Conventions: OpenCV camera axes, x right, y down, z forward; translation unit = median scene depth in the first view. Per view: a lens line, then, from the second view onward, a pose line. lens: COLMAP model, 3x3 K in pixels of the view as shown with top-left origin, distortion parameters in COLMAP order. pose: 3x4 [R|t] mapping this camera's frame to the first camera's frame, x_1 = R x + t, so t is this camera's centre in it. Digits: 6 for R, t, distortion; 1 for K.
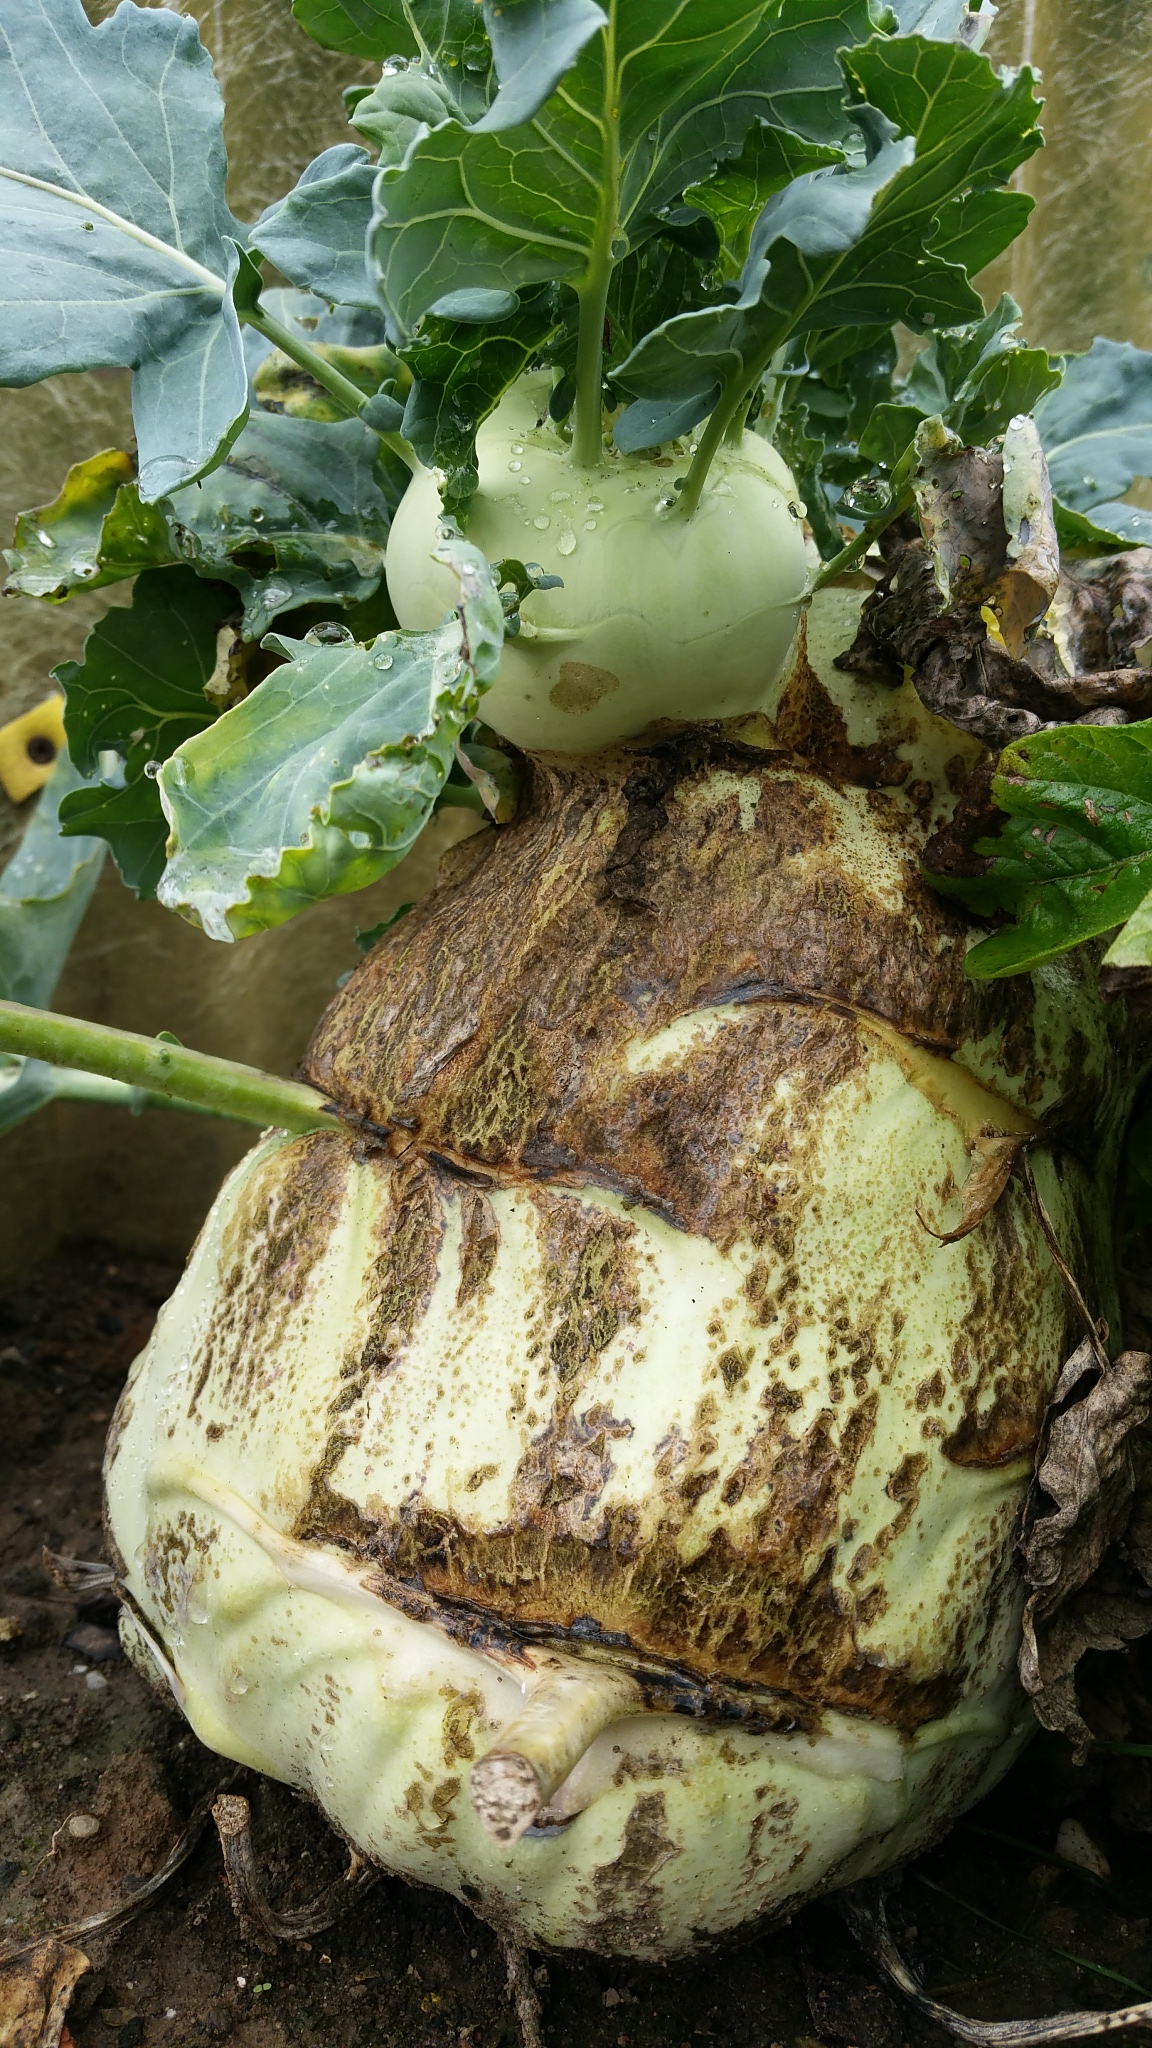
lens RADIAL K [[6294.9, 0, 576.0], [0, 6294.9, 1024.0], [0, 0, 1]] dist [-0.017400, 2.112242]
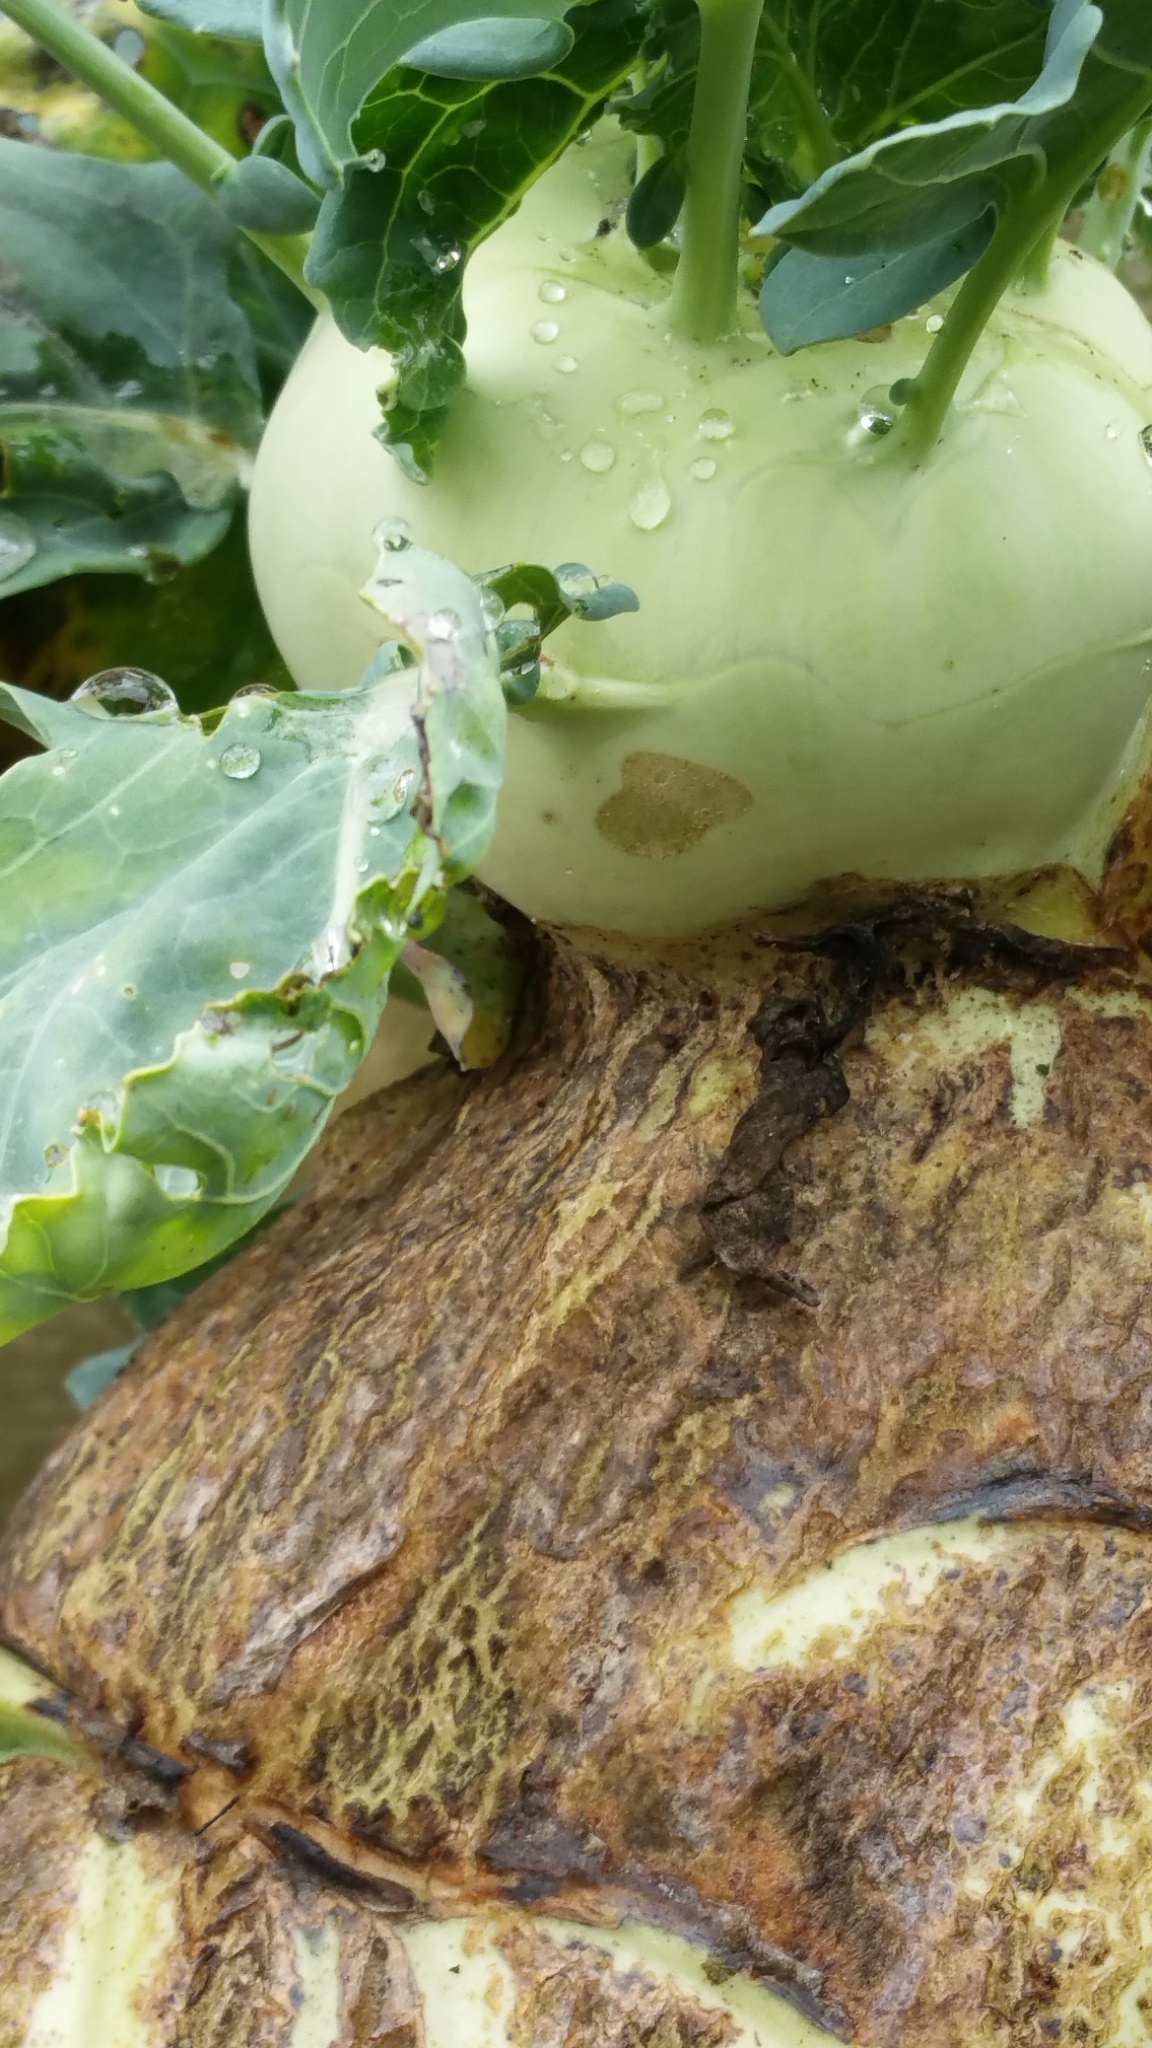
lens RADIAL K [[6294.9, 0, 576.0], [0, 6294.9, 1024.0], [0, 0, 1]] dist [-0.017400, 2.112242]
pose [[0.998770, 0.048135, -0.011931, 0.000414], [-0.049453, 0.984702, -0.167084, 0.037735], [0.003706, 0.167469, 0.985870, 0.557484]]
